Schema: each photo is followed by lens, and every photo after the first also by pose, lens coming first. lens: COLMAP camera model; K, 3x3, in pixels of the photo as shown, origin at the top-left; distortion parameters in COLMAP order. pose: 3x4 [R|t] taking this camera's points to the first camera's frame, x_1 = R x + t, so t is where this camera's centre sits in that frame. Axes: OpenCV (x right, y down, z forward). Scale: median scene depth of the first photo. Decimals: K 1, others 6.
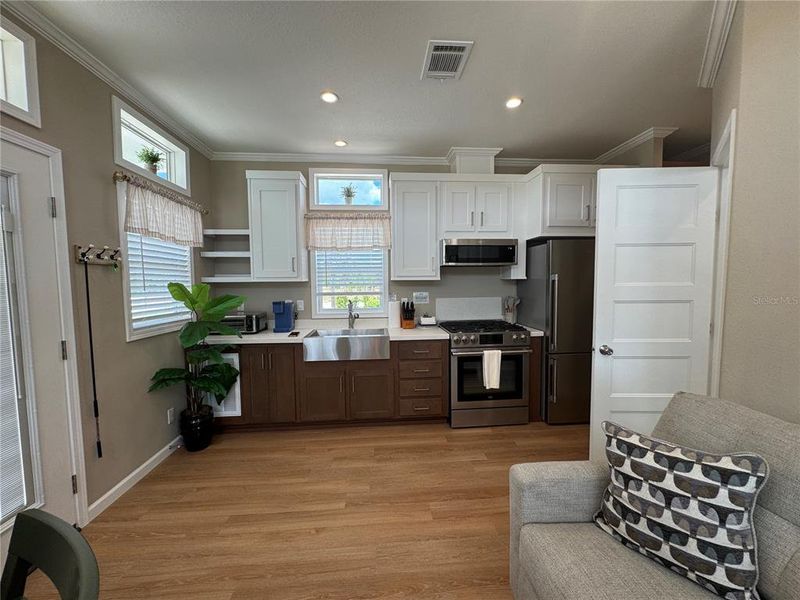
lens RADIAL K [[320.0, 0, 400.8], [0, 320.0, 300.2], [0, 0, 1]] dist [-0.003234, 0.000237]
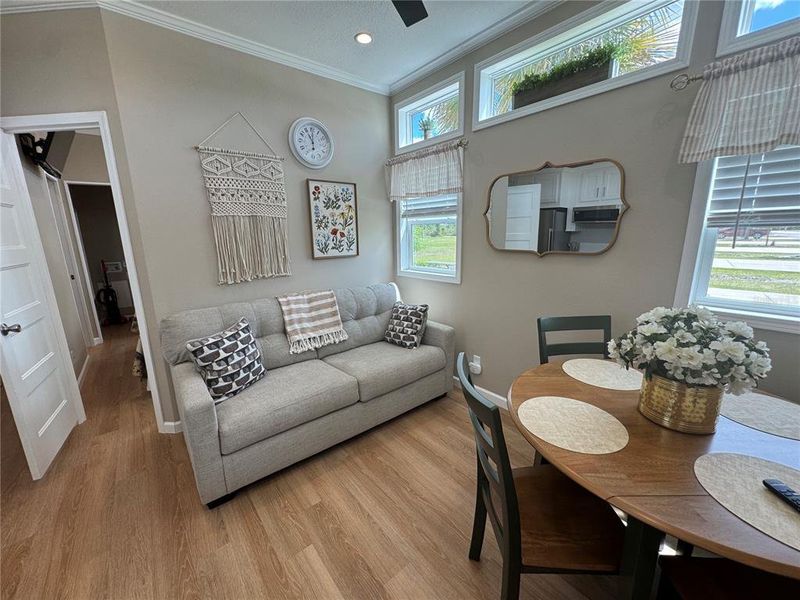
lens RADIAL K [[320.0, 0, 400.2], [0, 320.0, 299.1], [0, 0, 1]] dist [-0.003234, 0.000237]
pose [[-0.573229, -0.149499, 0.805642, -0.418027], [0.077816, 0.968839, 0.235151, -0.024739], [-0.815692, 0.197487, -0.543733, 0.416941]]
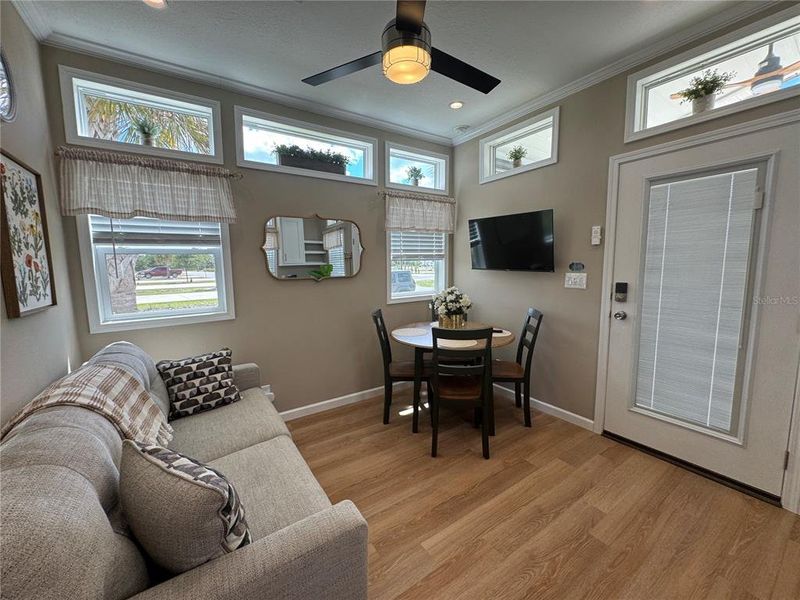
lens RADIAL K [[320.0, 0, 400.1], [0, 320.0, 299.4], [0, 0, 1]] dist [-0.003234, 0.000237]
pose [[-0.869735, 0.079869, -0.487014, 0.264588], [-0.007286, 0.984632, 0.174488, -0.040856], [0.493466, 0.155307, -0.855787, 0.709895]]
